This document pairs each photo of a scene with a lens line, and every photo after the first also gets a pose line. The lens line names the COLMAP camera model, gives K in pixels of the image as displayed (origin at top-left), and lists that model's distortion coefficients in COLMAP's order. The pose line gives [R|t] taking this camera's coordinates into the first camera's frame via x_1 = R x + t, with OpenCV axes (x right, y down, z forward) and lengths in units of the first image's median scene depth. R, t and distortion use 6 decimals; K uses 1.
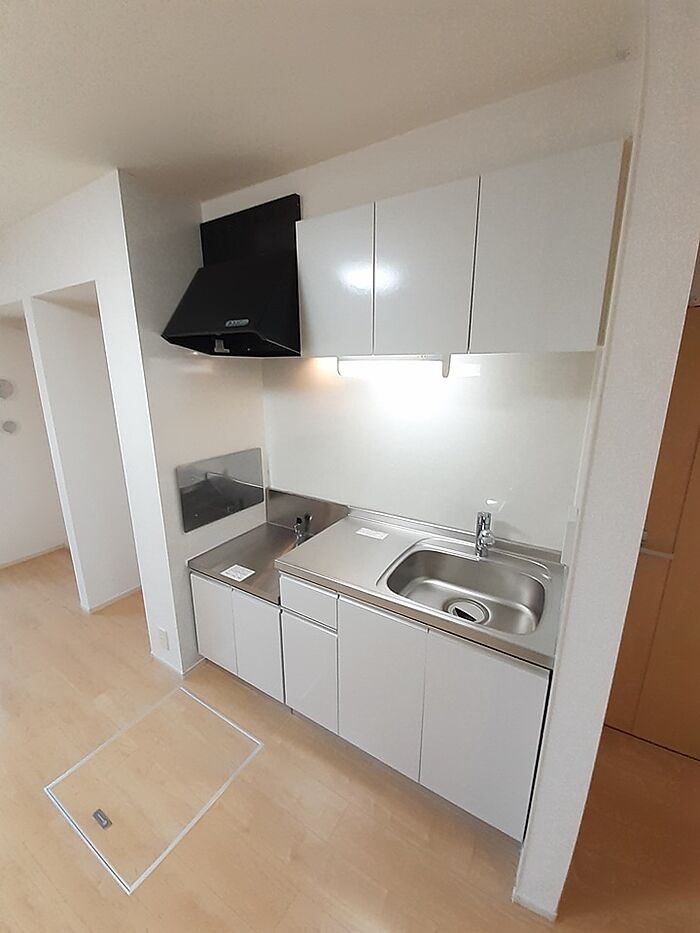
lens RADIAL K [[382.0, 0, 353.2], [0, 382.0, 445.8], [0, 0, 1]] dist [-0.000292, -0.000561]
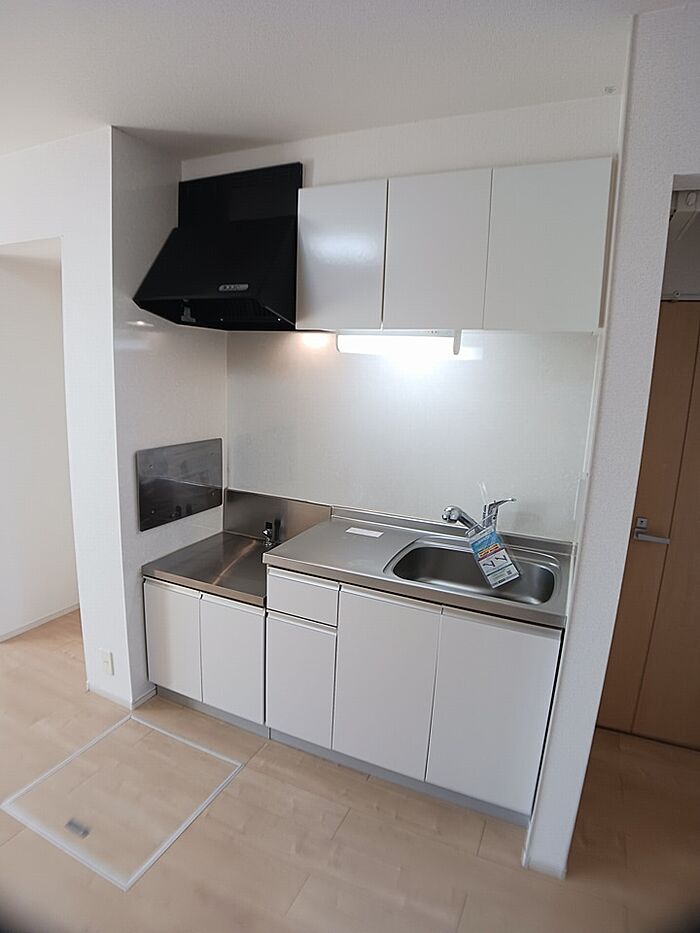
lens RADIAL K [[523.4, 0, 347.7], [0, 523.4, 427.7], [0, 0, 1]] dist [-0.078515, 0.001789]
pose [[0.992654, 0.027482, 0.117826, -0.152795], [-0.018171, 0.996679, -0.079383, 0.097363], [-0.119616, 0.076659, 0.989856, -0.218604]]
